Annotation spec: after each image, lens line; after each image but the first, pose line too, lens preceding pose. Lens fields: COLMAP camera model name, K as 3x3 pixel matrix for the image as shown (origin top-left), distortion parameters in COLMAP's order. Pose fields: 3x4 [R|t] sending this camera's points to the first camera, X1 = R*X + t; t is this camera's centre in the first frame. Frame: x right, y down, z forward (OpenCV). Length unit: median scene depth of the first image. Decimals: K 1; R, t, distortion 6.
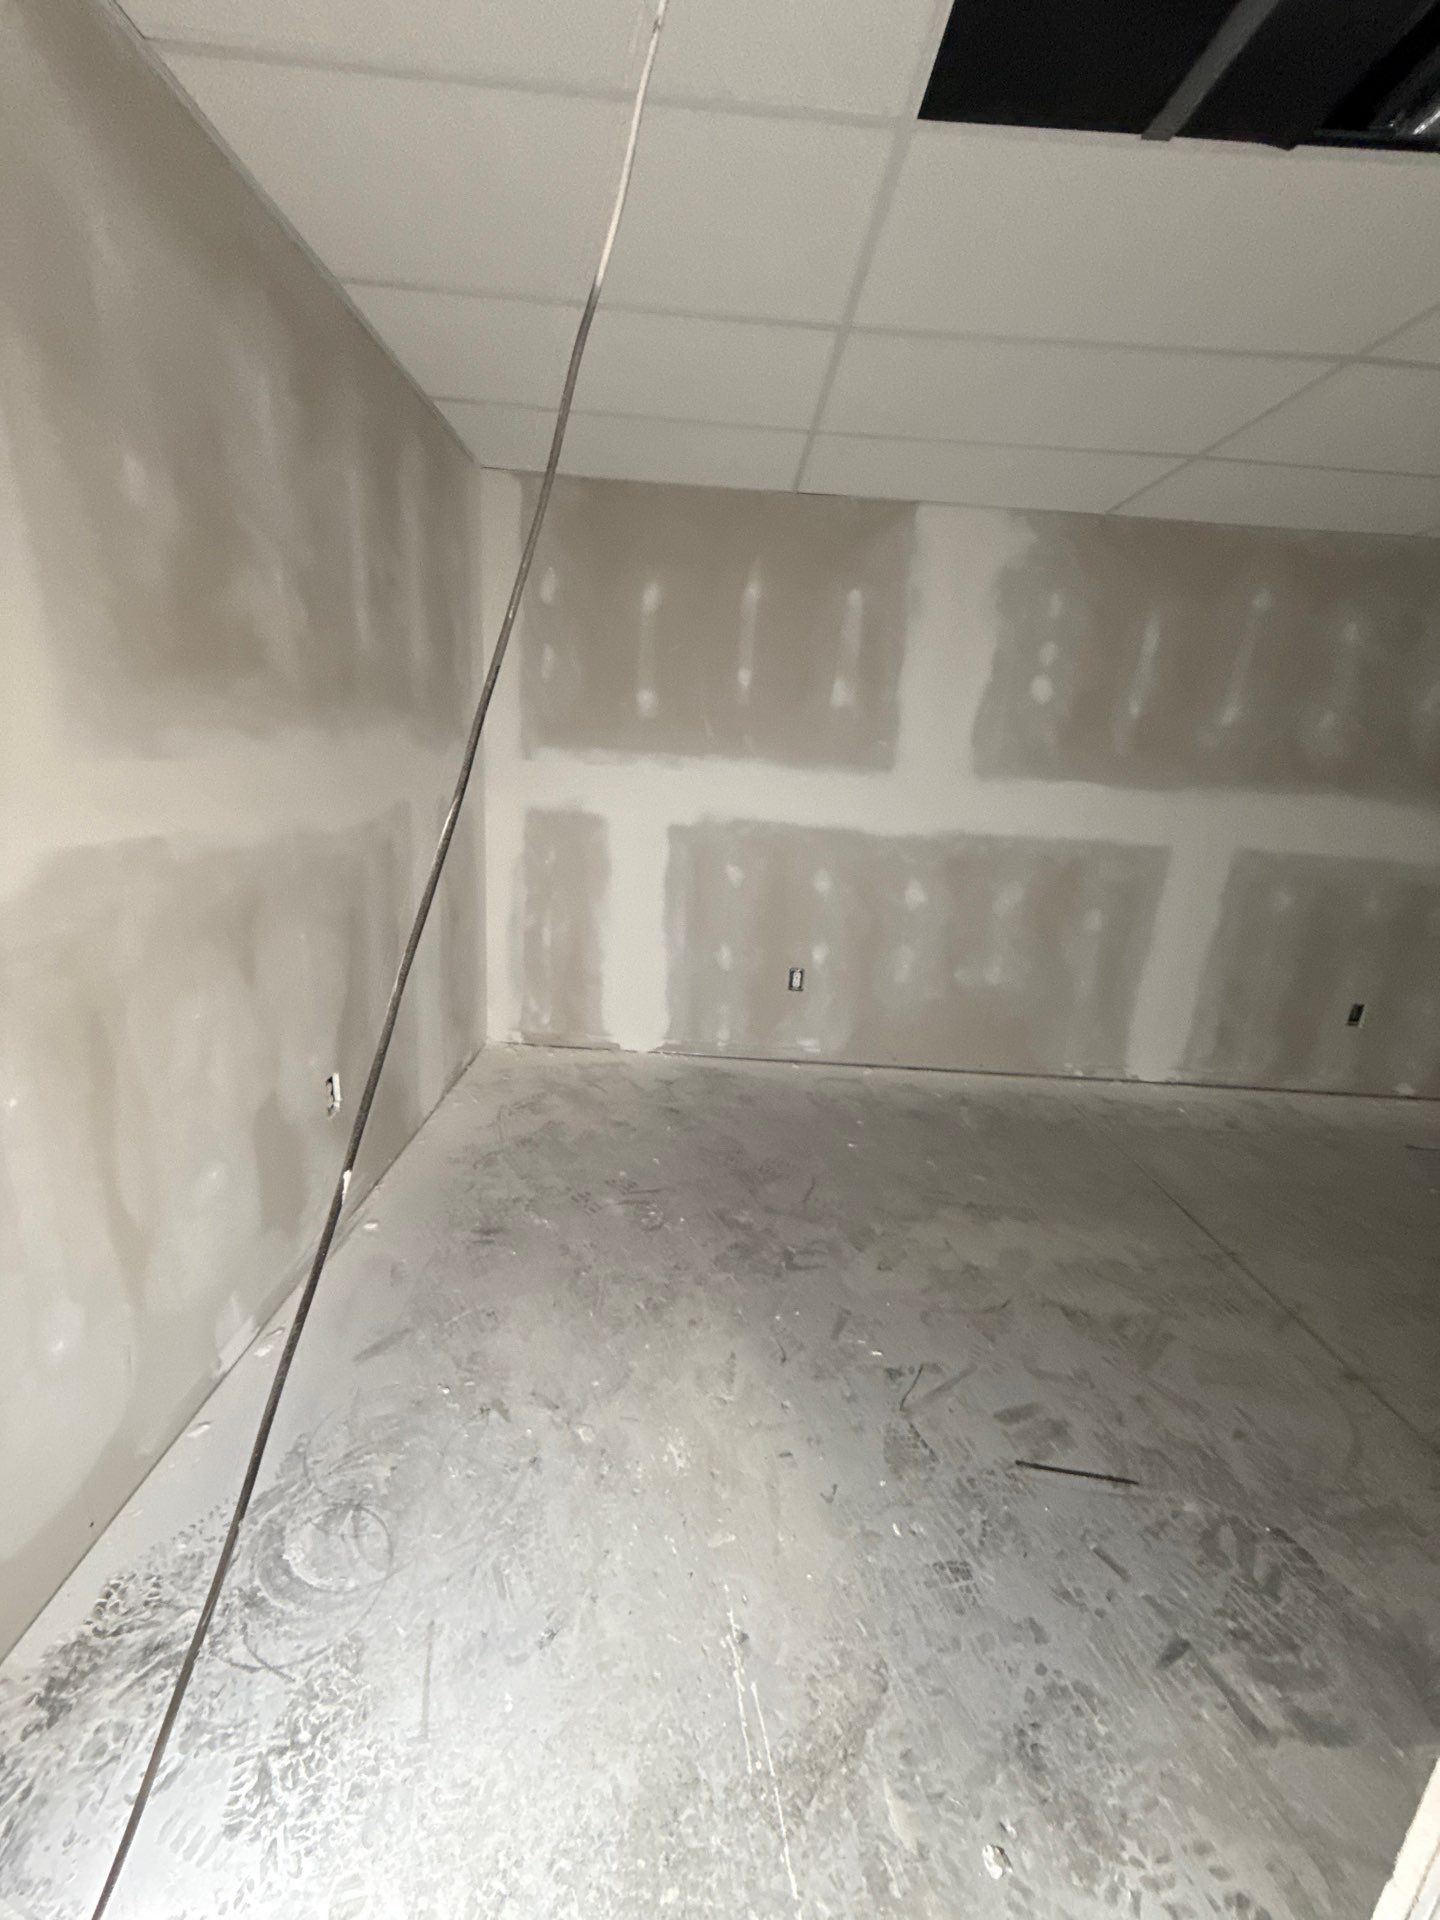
lens RADIAL K [[768.7, 0, 713.2], [0, 768.7, 962.1], [0, 0, 1]] dist [-0.001541, 0.000385]
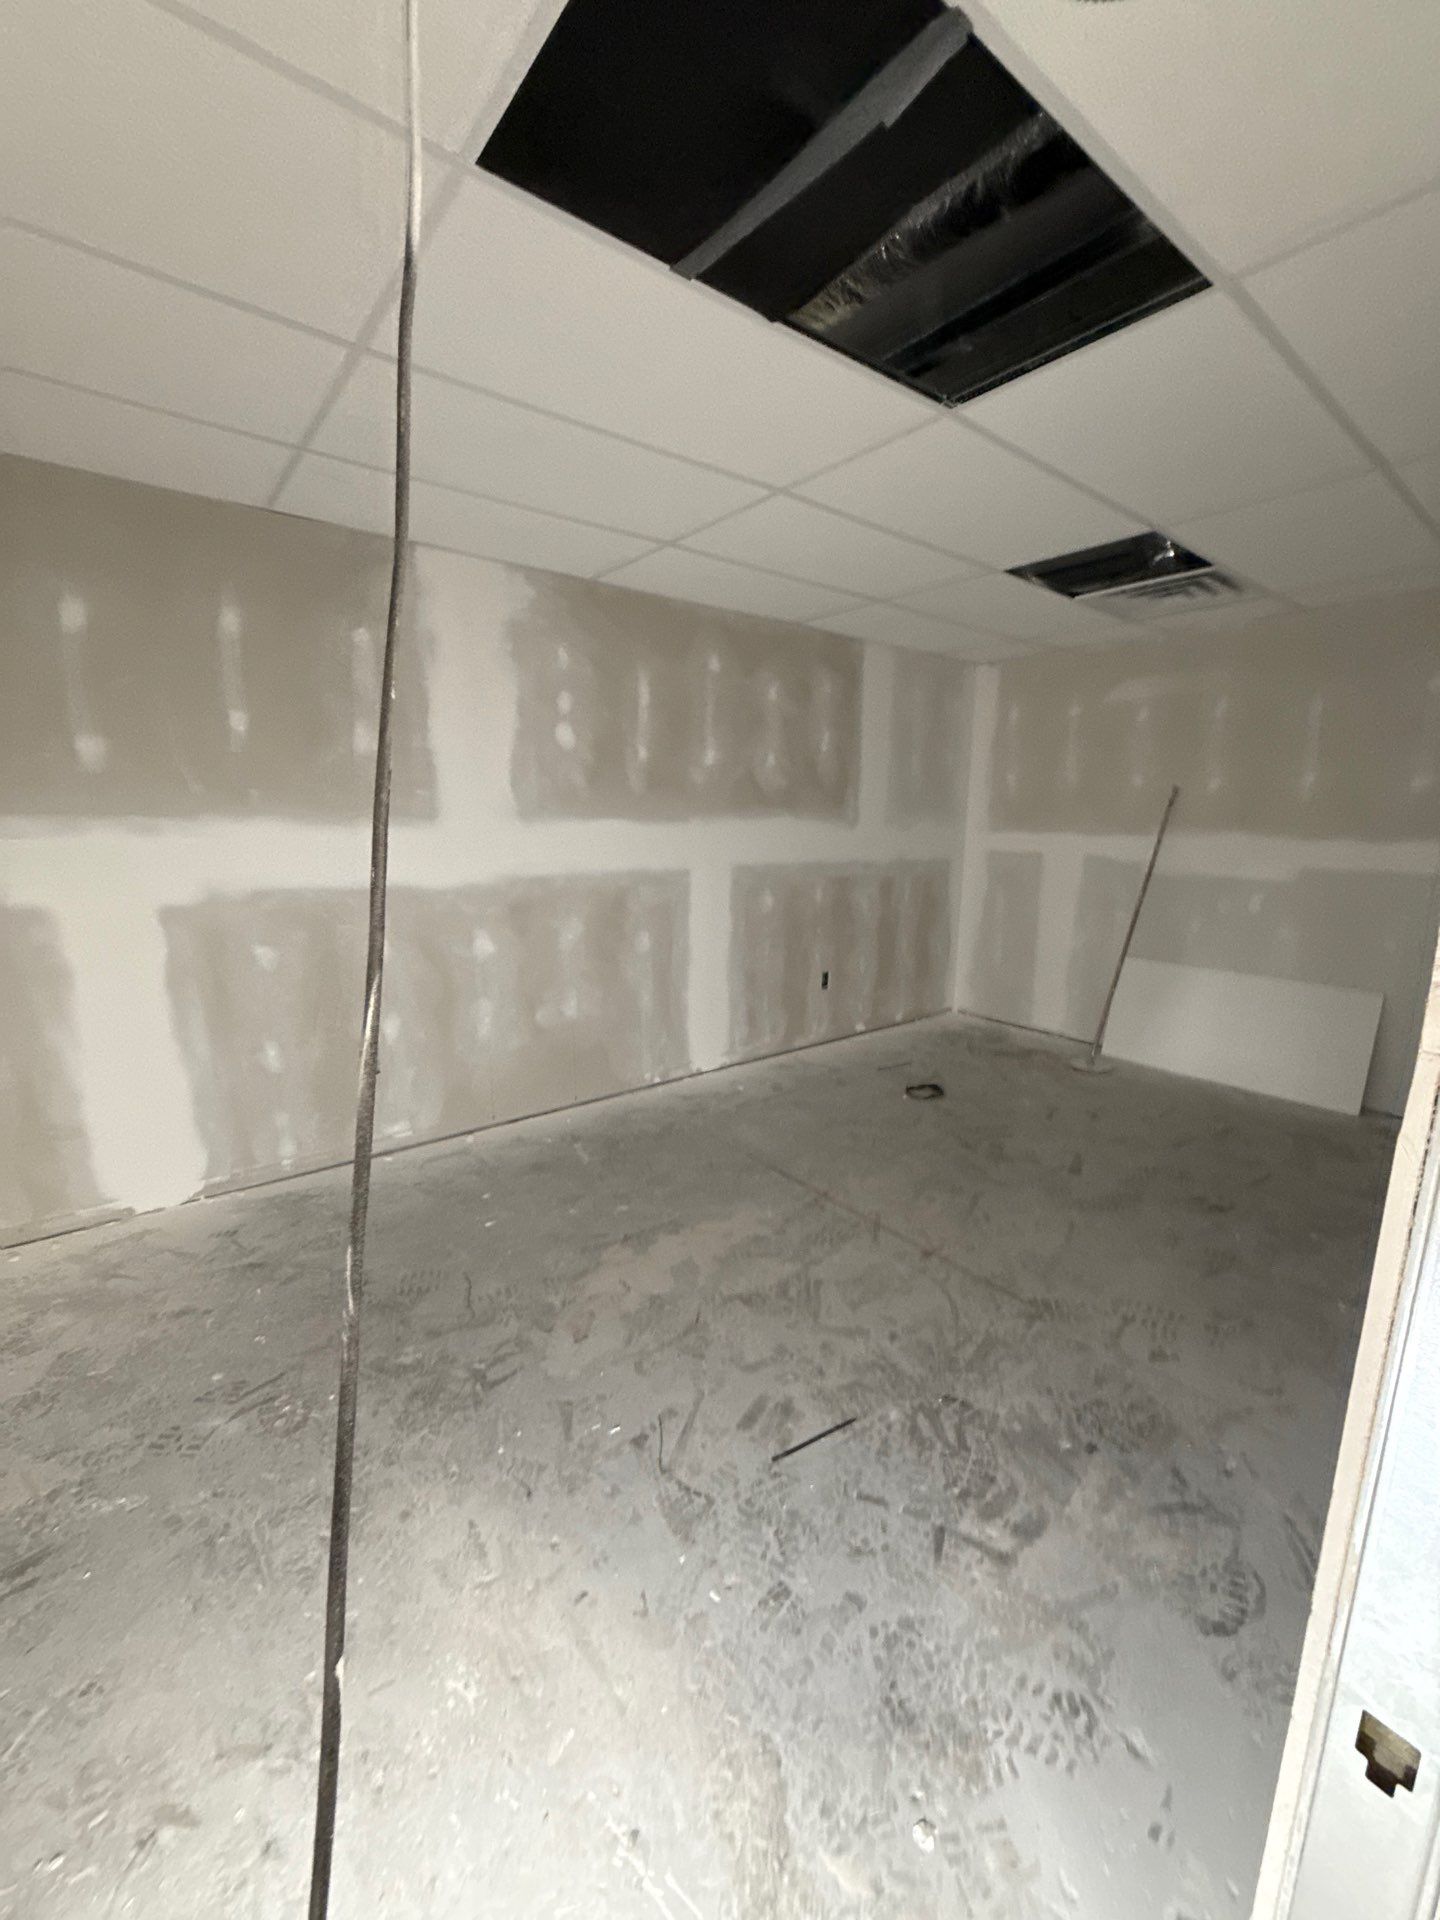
lens RADIAL K [[768.7, 0, 719.9], [0, 768.7, 960.5], [0, 0, 1]] dist [-0.001541, 0.000385]
pose [[0.783129, -0.173221, 0.597247, -0.123205], [0.199228, 0.979685, 0.022906, -0.046020], [-0.589082, 0.101050, 0.801730, 0.080370]]
